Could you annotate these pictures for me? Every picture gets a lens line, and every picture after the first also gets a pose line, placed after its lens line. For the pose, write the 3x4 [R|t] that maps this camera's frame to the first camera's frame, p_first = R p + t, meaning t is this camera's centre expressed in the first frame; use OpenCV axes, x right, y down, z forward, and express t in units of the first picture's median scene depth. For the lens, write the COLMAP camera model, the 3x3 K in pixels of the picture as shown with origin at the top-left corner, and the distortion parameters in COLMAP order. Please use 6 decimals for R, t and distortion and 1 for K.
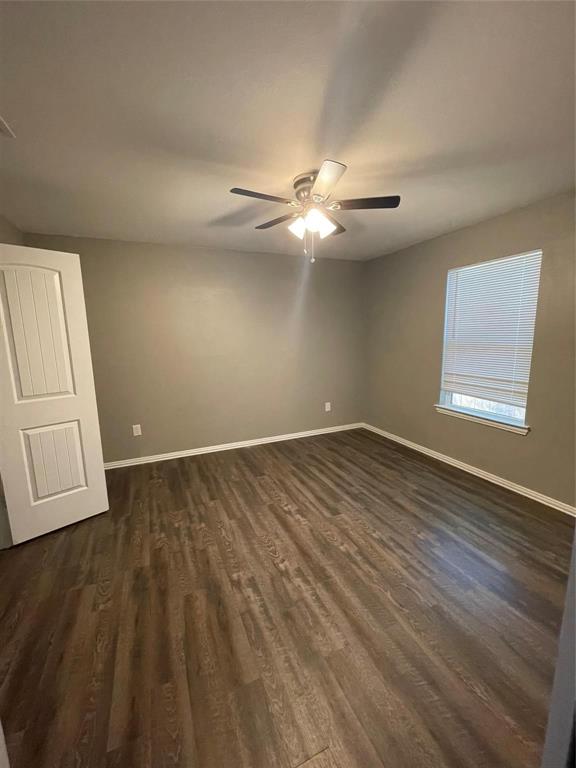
lens RADIAL K [[310.6, 0, 285.5], [0, 310.6, 383.2], [0, 0, 1]] dist [-0.005037, -0.000167]
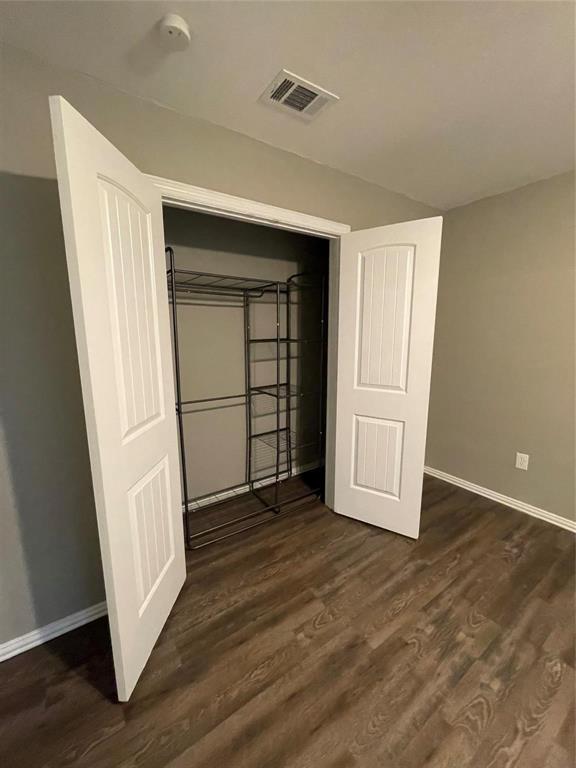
lens RADIAL K [[310.6, 0, 290.5], [0, 310.6, 383.7], [0, 0, 1]] dist [-0.005037, -0.000167]
pose [[0.197472, 0.189212, -0.961875, 0.076897], [-0.151036, 0.975353, 0.160856, -0.078822], [0.968604, 0.113513, 0.221182, 0.521903]]
